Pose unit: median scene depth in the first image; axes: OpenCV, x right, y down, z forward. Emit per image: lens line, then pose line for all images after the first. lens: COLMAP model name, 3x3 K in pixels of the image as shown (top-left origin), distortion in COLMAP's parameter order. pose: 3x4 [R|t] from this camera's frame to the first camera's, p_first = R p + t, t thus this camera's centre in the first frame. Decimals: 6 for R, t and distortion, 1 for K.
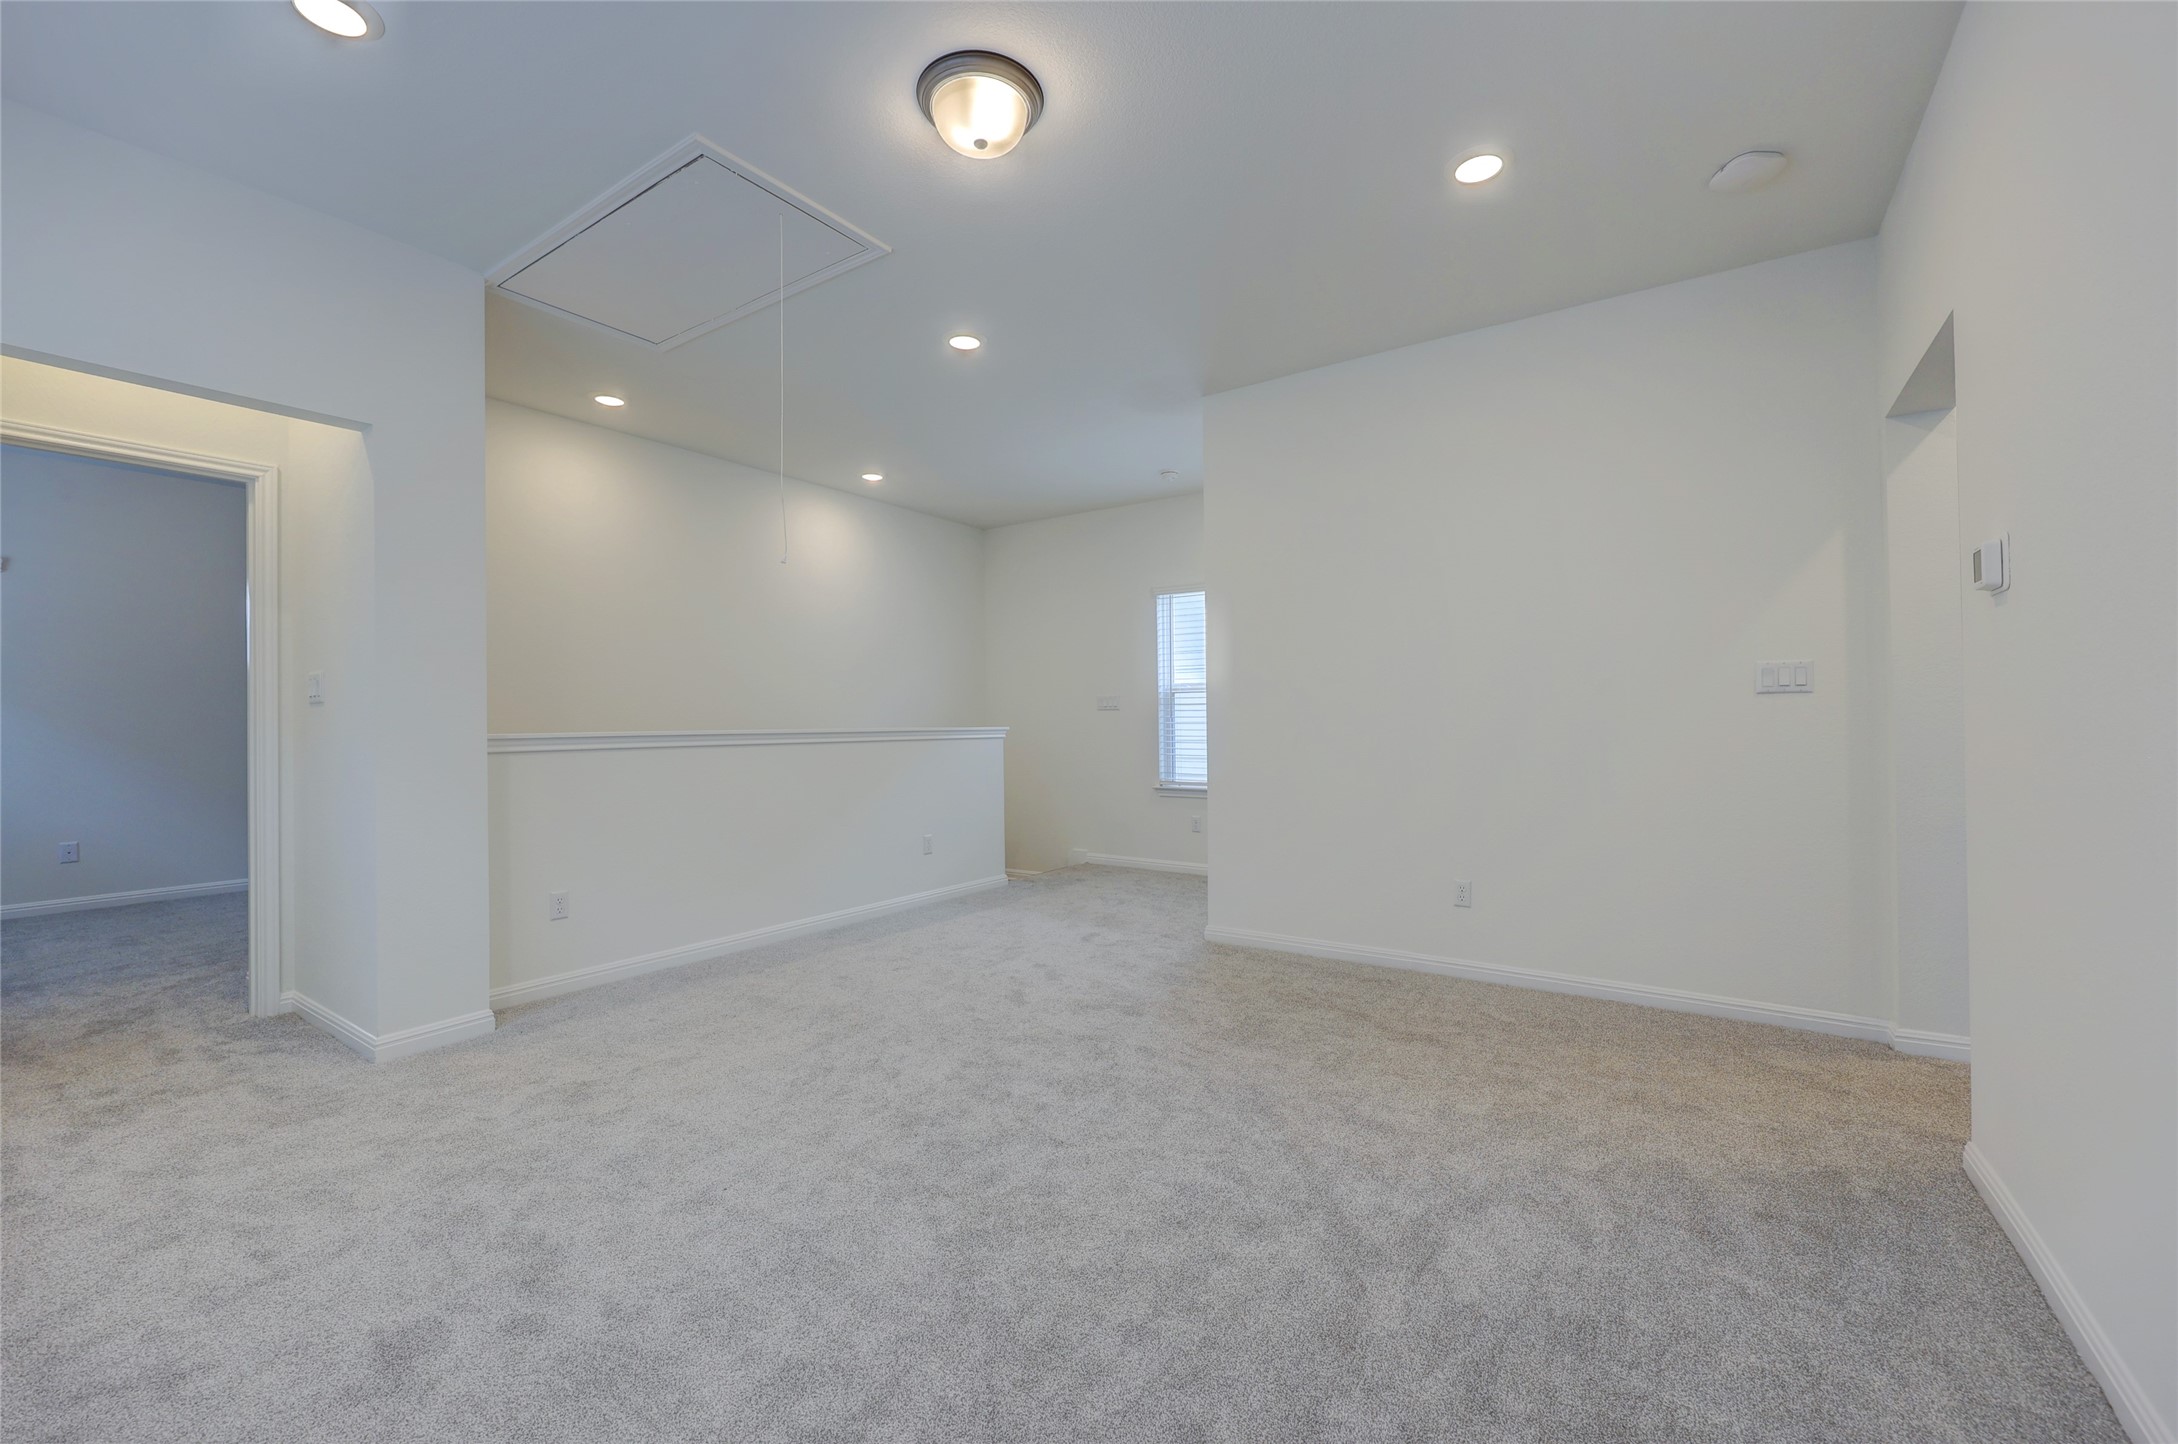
lens RADIAL K [[861.9, 0, 1047.1], [0, 861.9, 721.2], [0, 0, 1]] dist [0.003653, 0.000424]
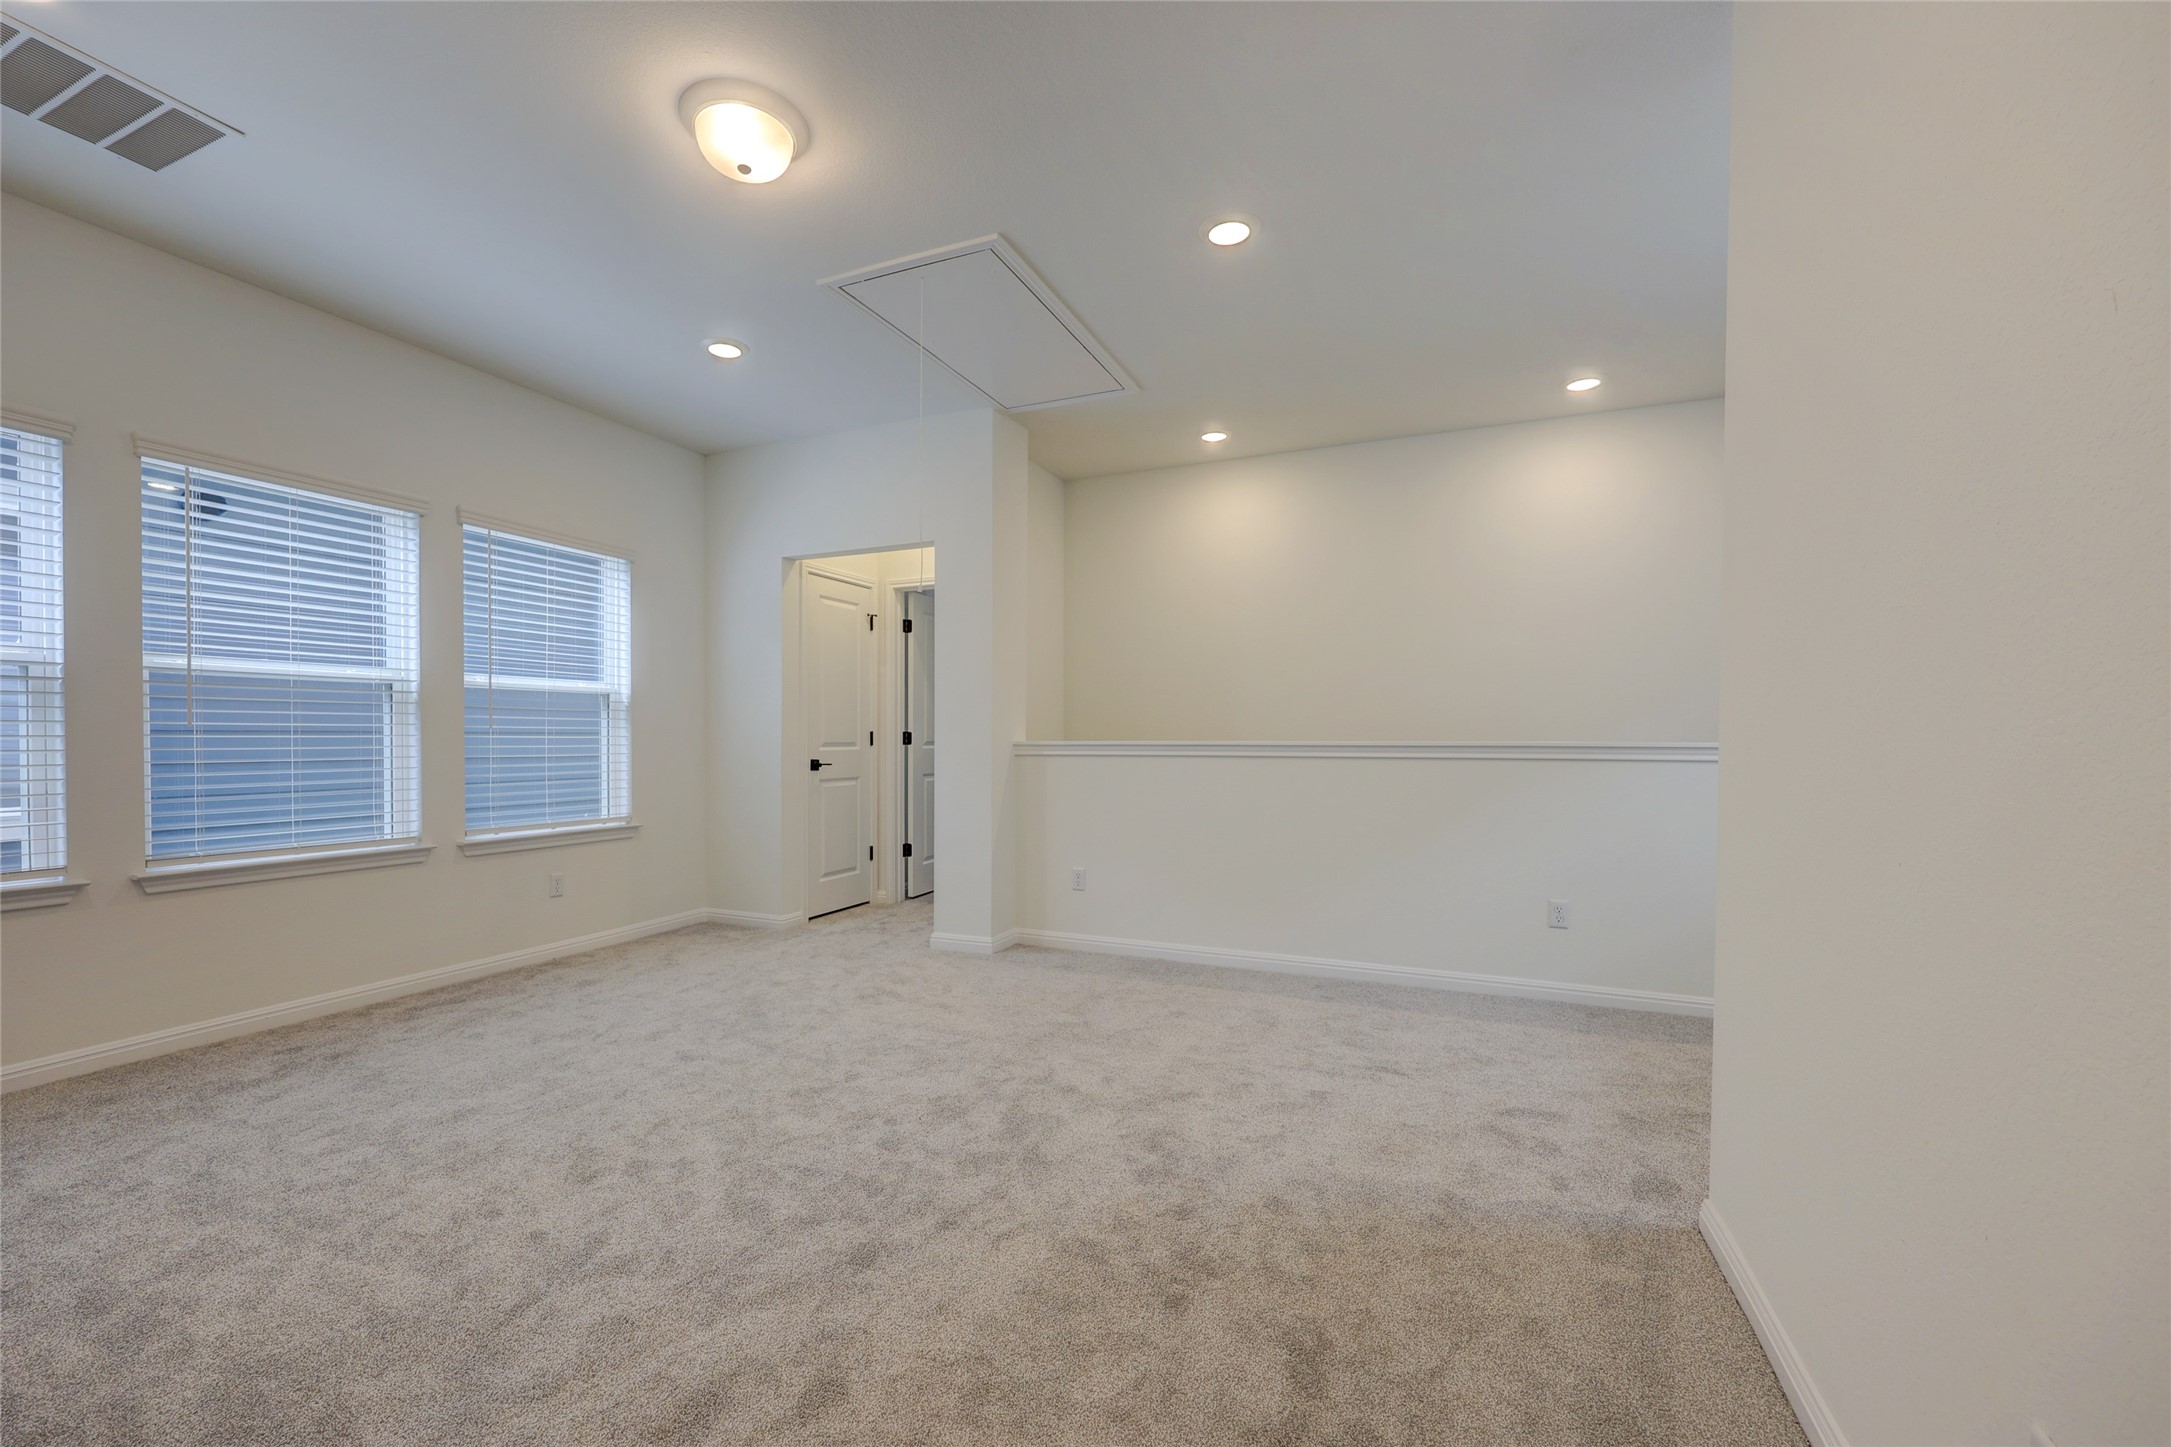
lens RADIAL K [[887.5, 0, 1118.9], [0, 887.5, 716.7], [0, 0, 1]] dist [0.000848, 0.000030]
pose [[0.228731, -0.027800, -0.973093, 0.708792], [-0.007145, 0.999517, -0.030235, 0.021682], [0.973464, 0.013869, 0.228422, 0.796390]]
